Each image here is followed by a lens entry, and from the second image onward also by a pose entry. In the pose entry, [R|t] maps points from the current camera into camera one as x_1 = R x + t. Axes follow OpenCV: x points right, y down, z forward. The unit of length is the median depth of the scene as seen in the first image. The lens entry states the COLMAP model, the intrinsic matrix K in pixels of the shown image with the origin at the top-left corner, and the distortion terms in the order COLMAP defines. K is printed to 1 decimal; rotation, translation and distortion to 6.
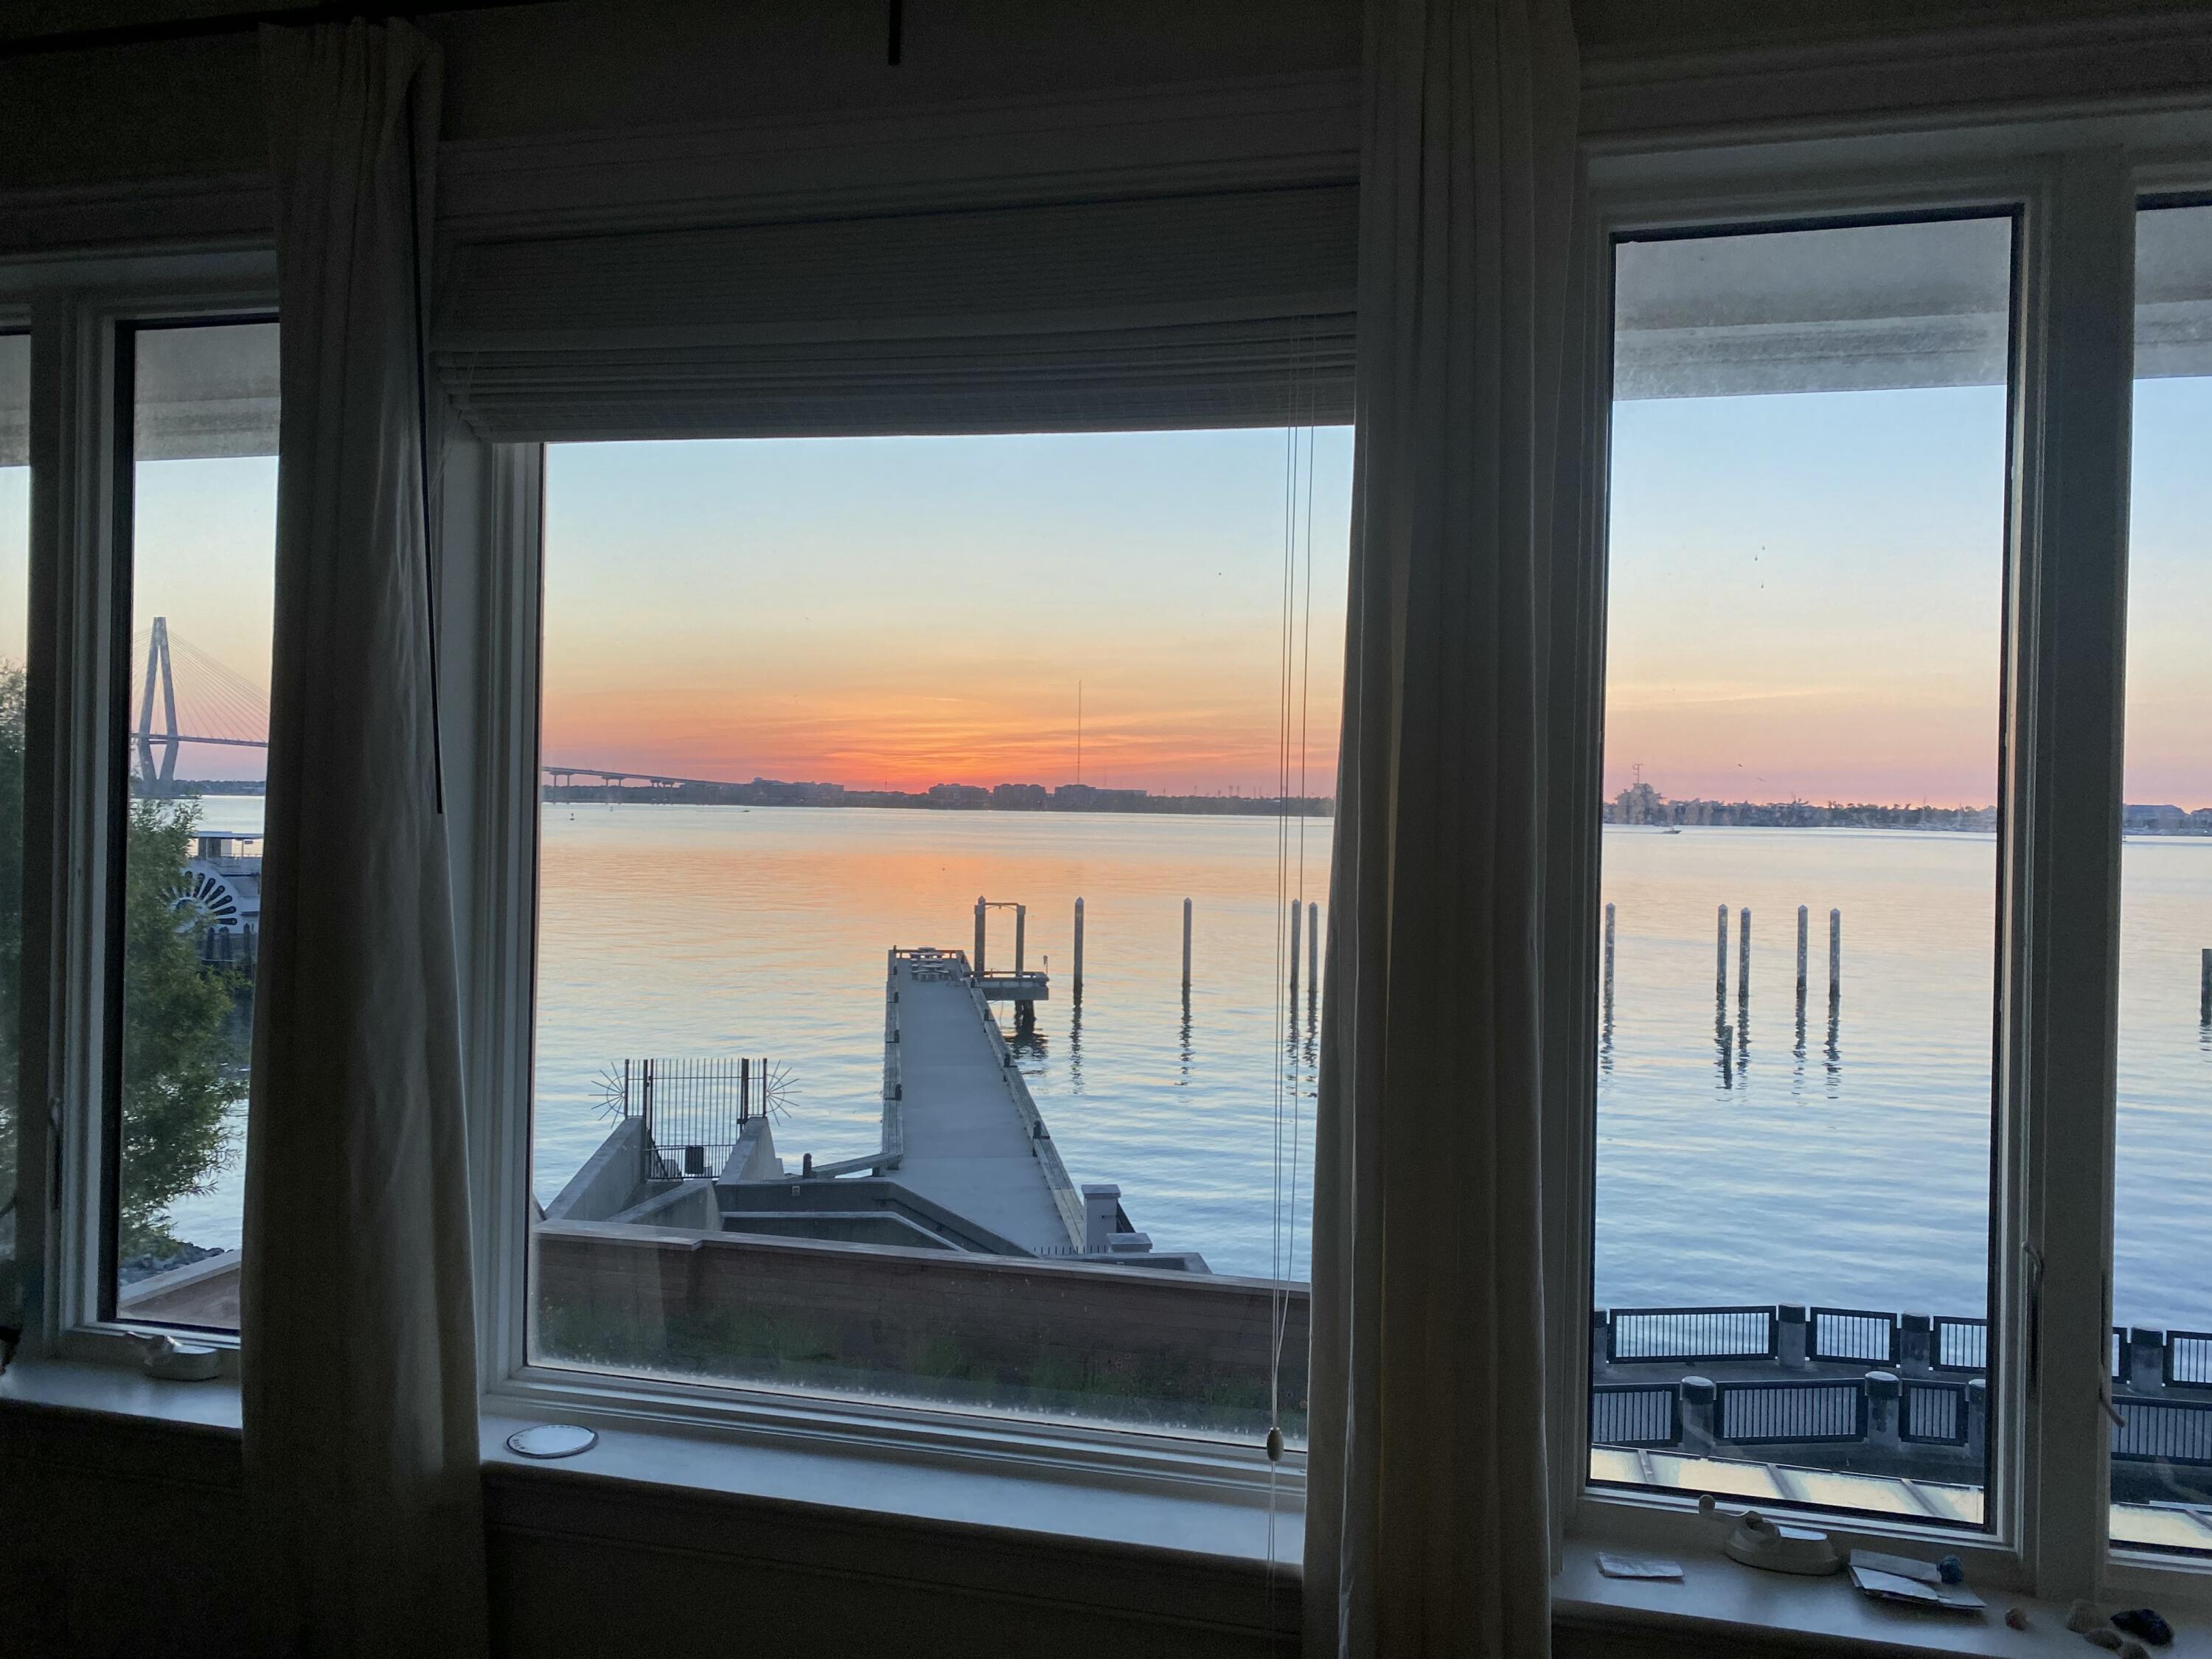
lens RADIAL K [[1658.9, 0, 1109.6], [0, 1658.9, 811.6], [0, 0, 1]] dist [0.034434, -0.039944]
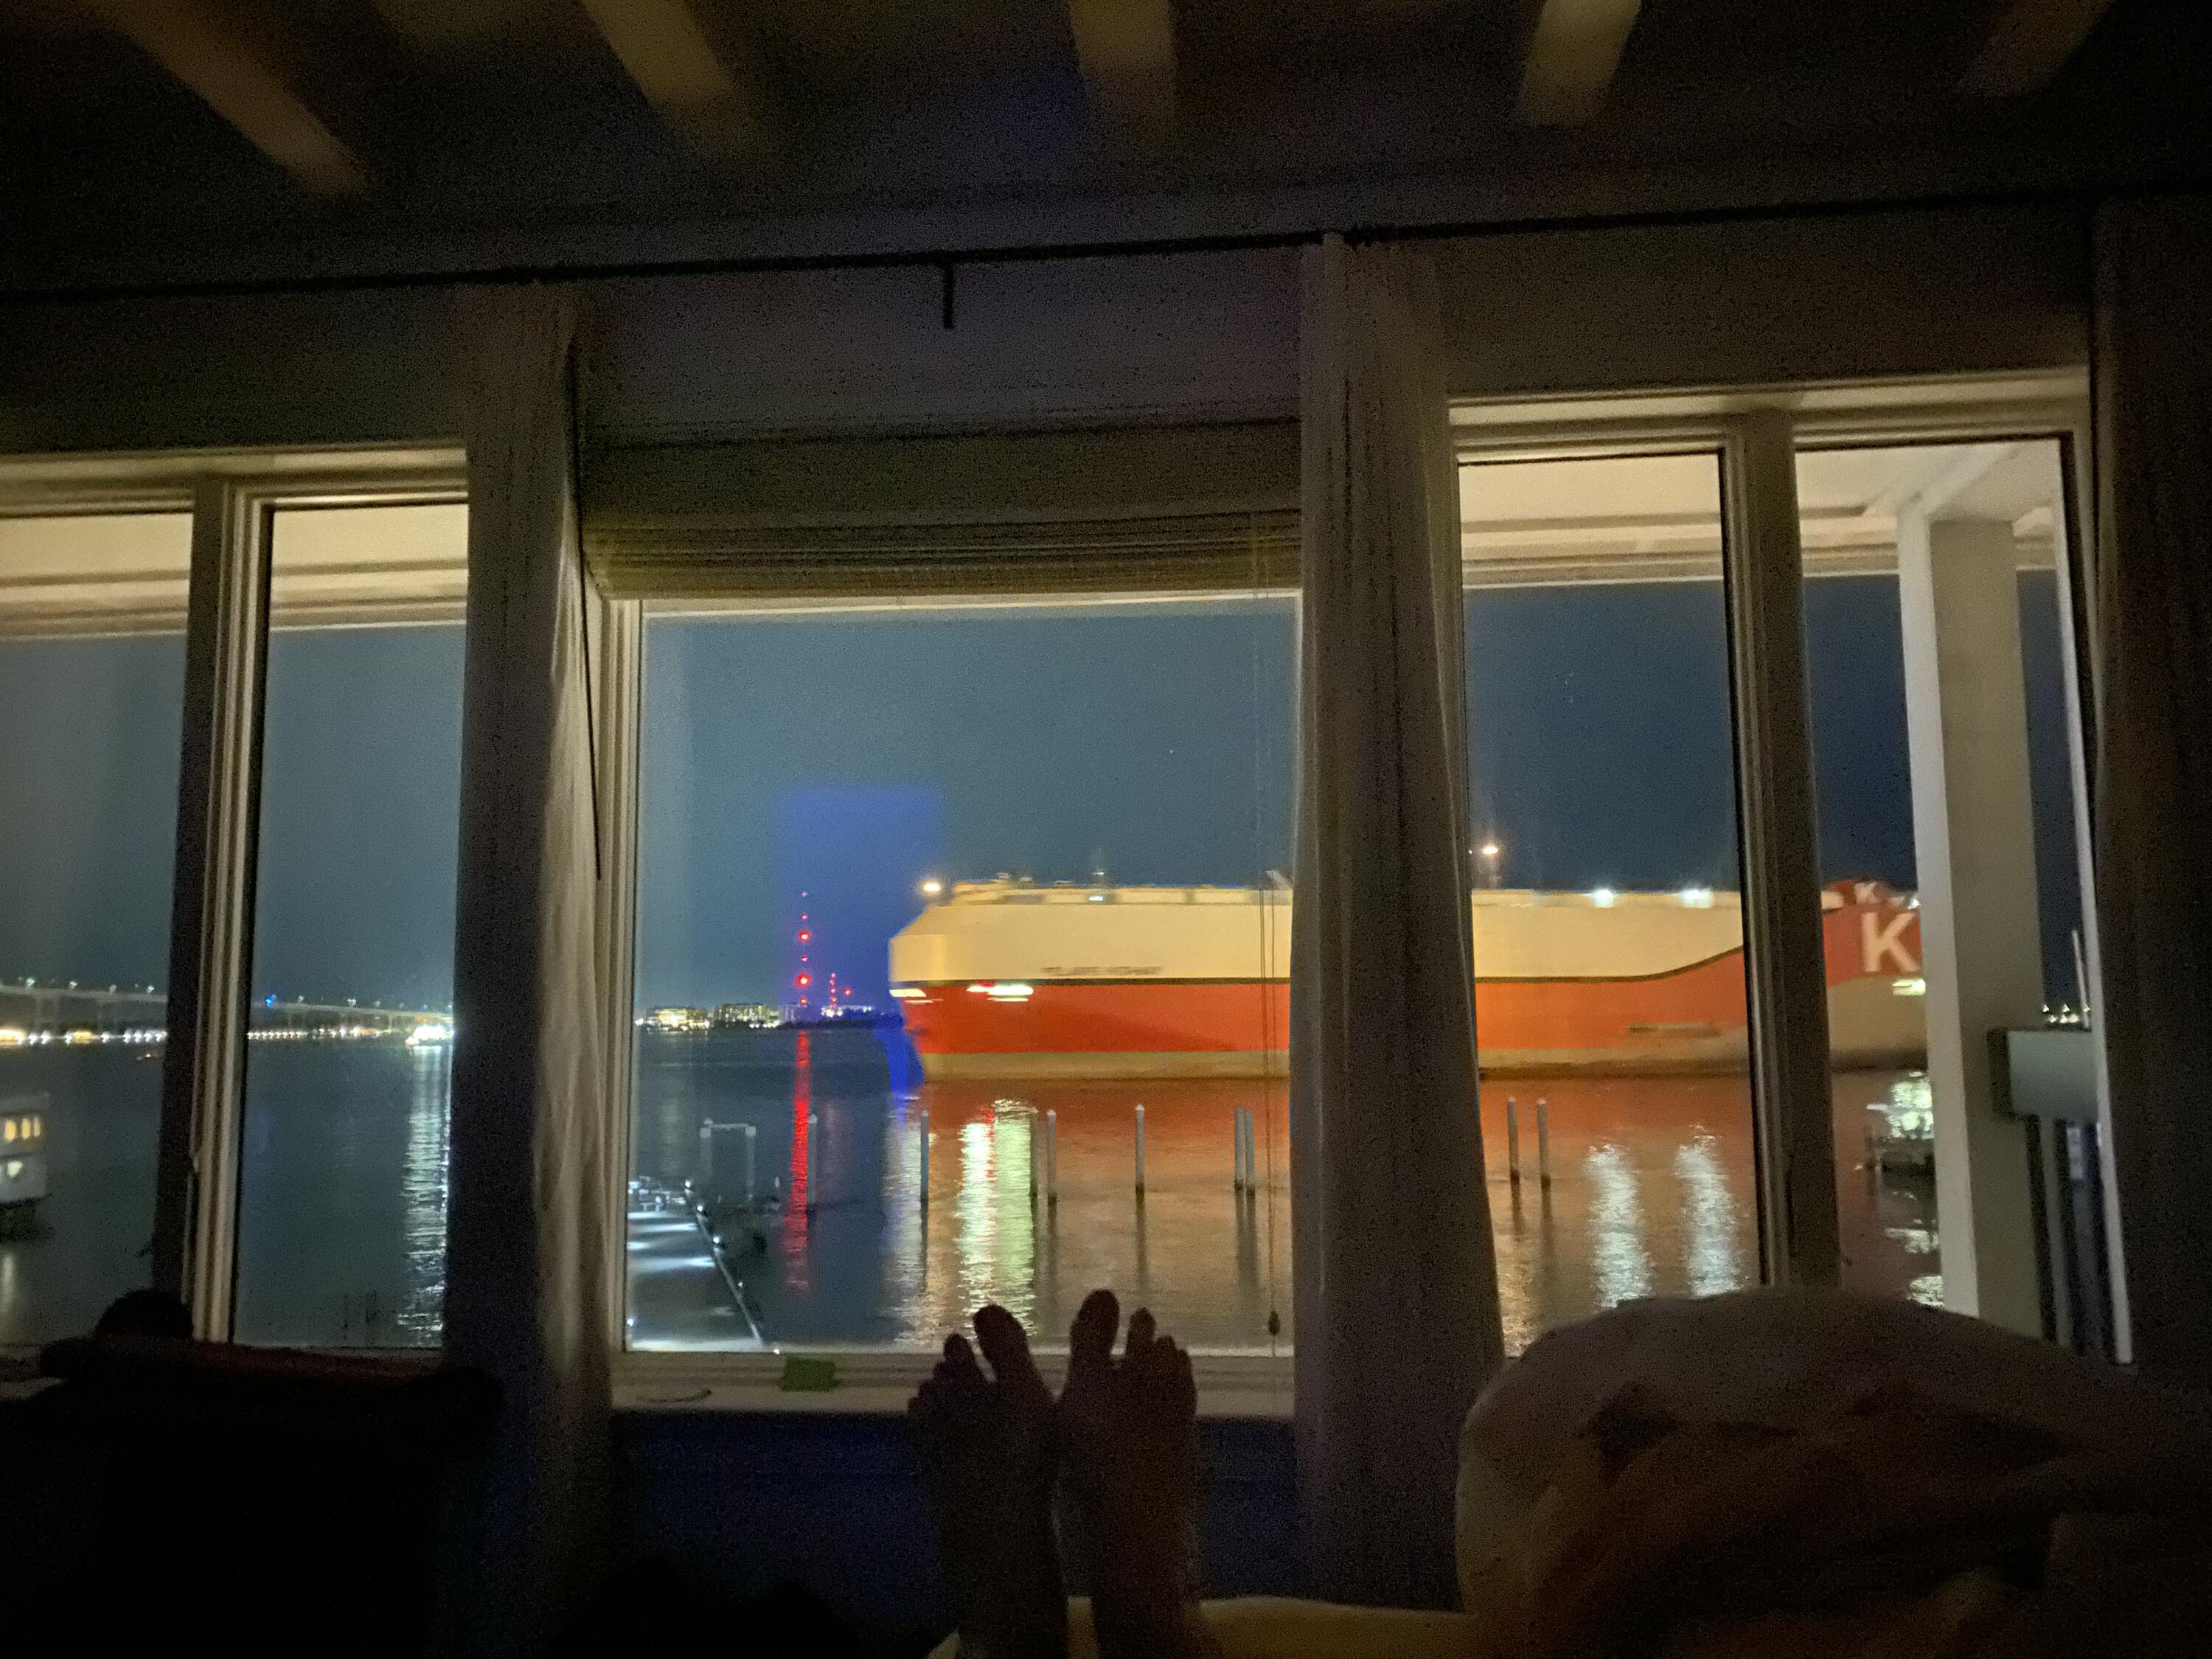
lens RADIAL K [[1658.9, 0, 1097.5], [0, 1658.9, 837.3], [0, 0, 1]] dist [0.034434, -0.039944]
pose [[0.987572, -0.011848, 0.156720, -0.222997], [0.029439, 0.993450, -0.110409, 0.118905], [-0.154386, 0.113650, 0.981452, -0.304969]]
